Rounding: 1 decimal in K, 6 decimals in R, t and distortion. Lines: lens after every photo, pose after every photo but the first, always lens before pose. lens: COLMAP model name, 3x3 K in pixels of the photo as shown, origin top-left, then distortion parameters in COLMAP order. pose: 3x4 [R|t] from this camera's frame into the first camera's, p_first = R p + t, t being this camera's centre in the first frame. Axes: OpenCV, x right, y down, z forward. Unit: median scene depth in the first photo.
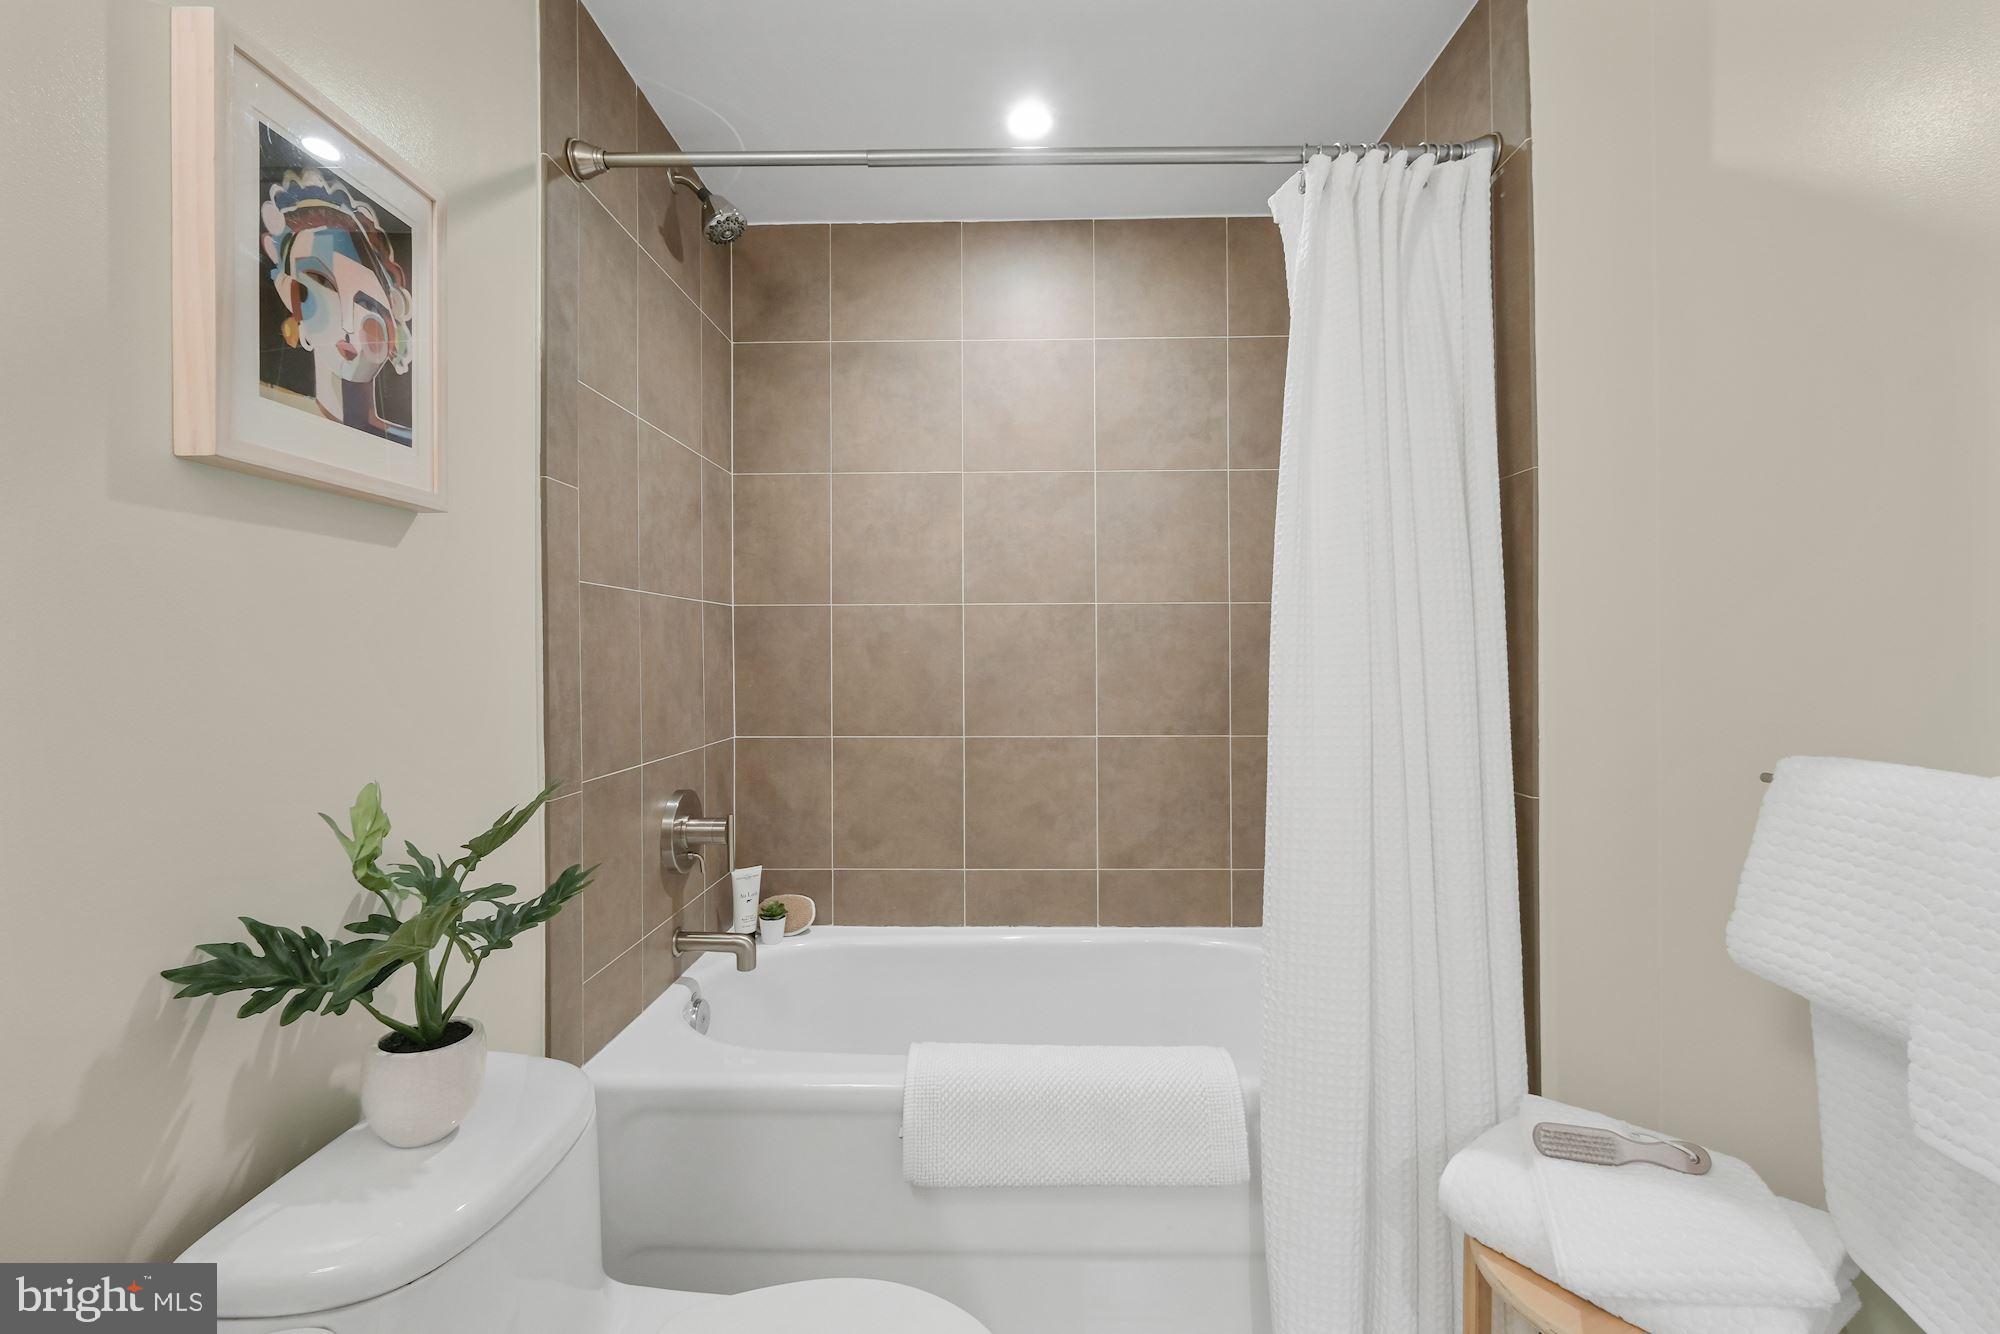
lens RADIAL K [[877.6, 0, 1006.4], [0, 877.6, 653.1], [0, 0, 1]] dist [-0.001795, -0.000417]
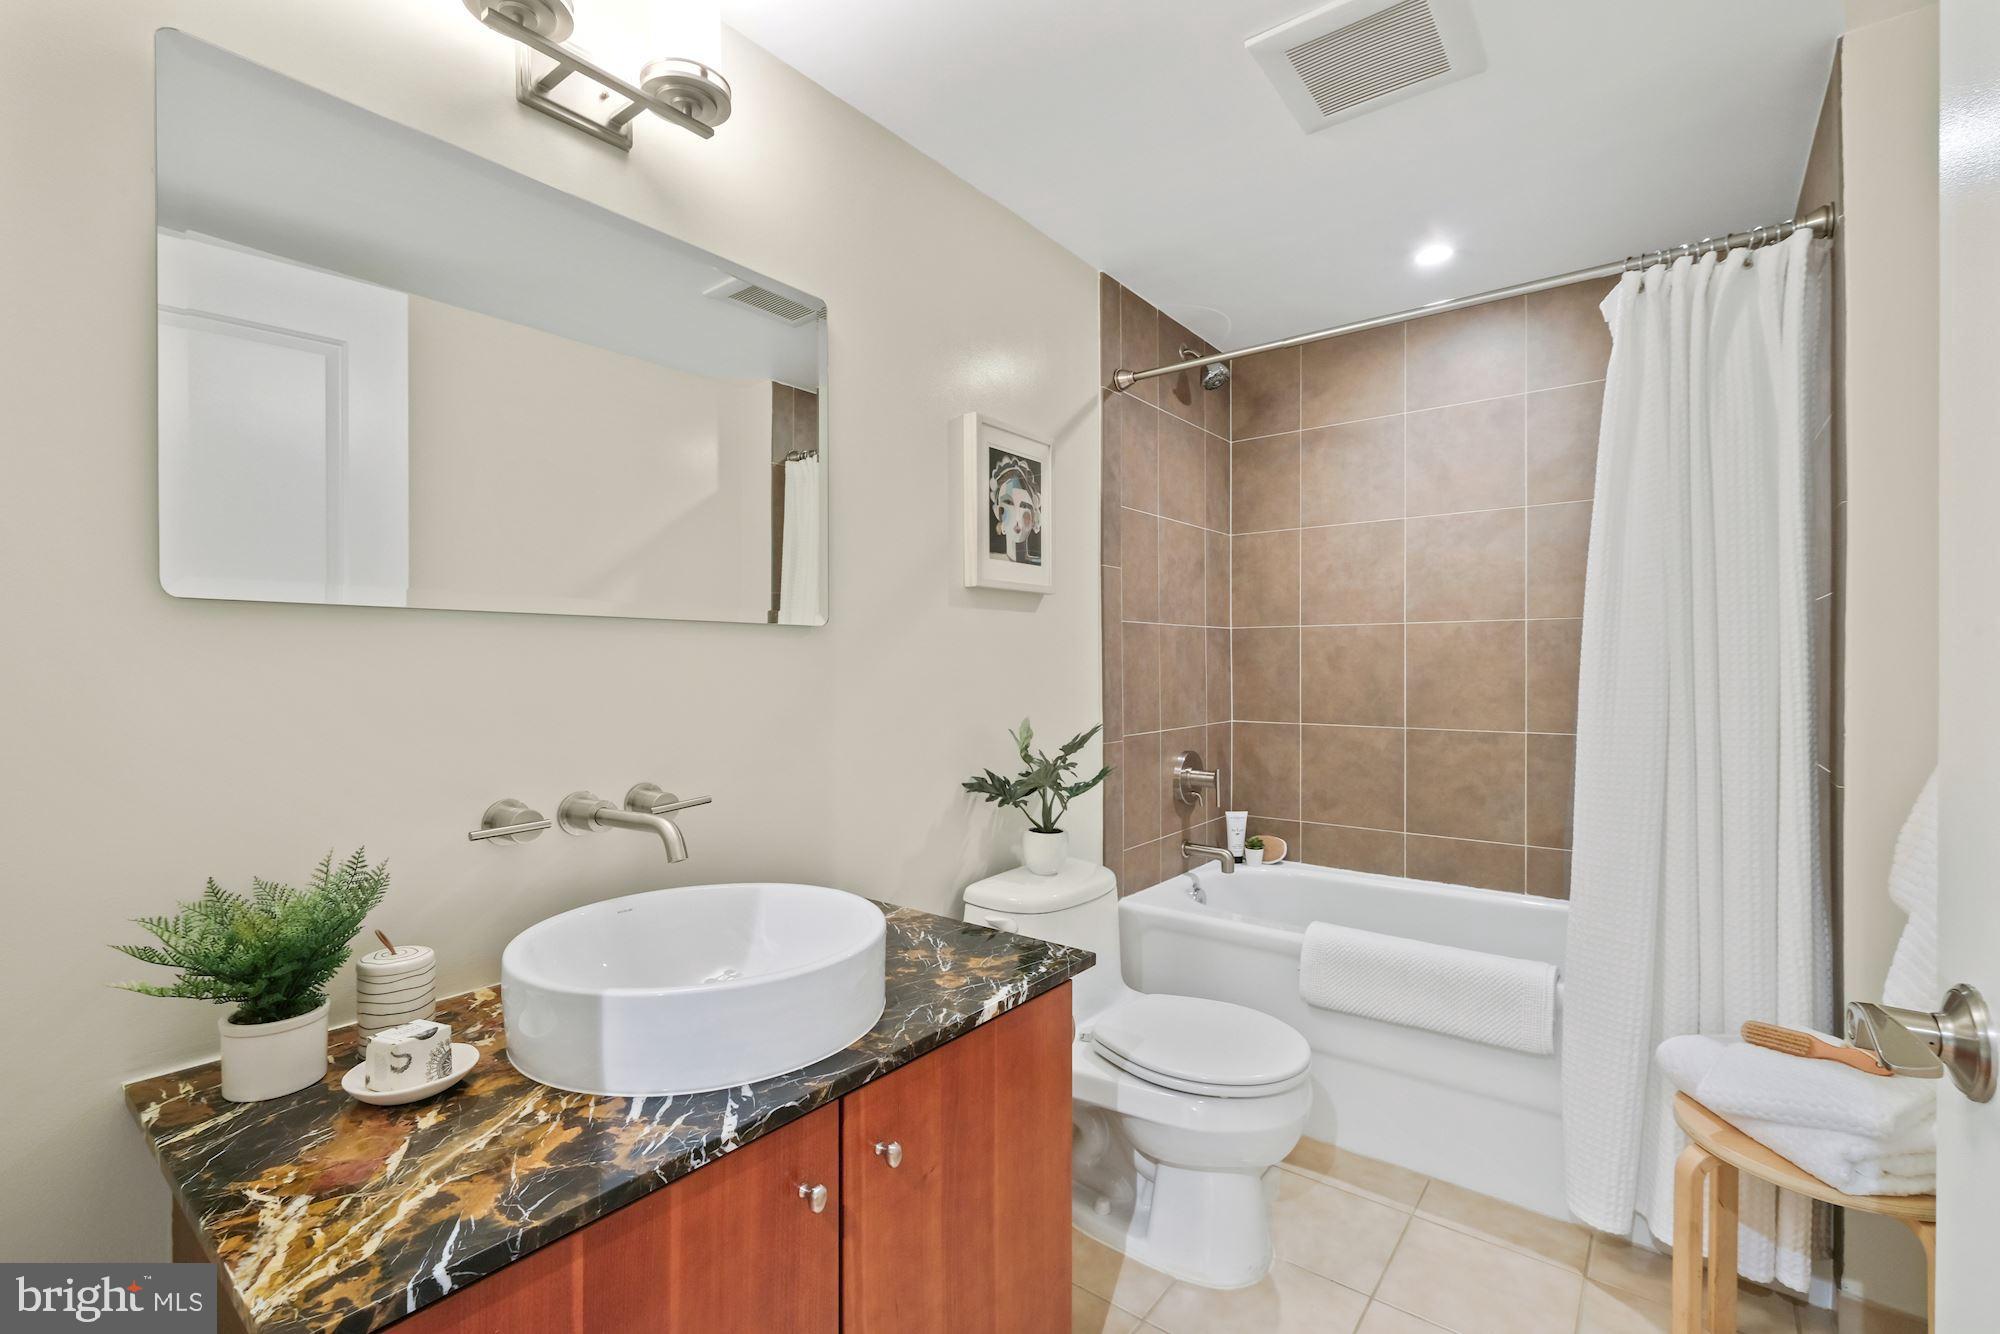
lens RADIAL K [[877.6, 0, 1001.2], [0, 877.6, 667.2], [0, 0, 1]] dist [-0.001795, -0.000417]
pose [[0.796884, 0.004105, -0.604119, 0.304662], [0.000695, 0.999970, 0.007711, -0.002930], [0.604132, -0.006565, 0.796857, -0.433960]]
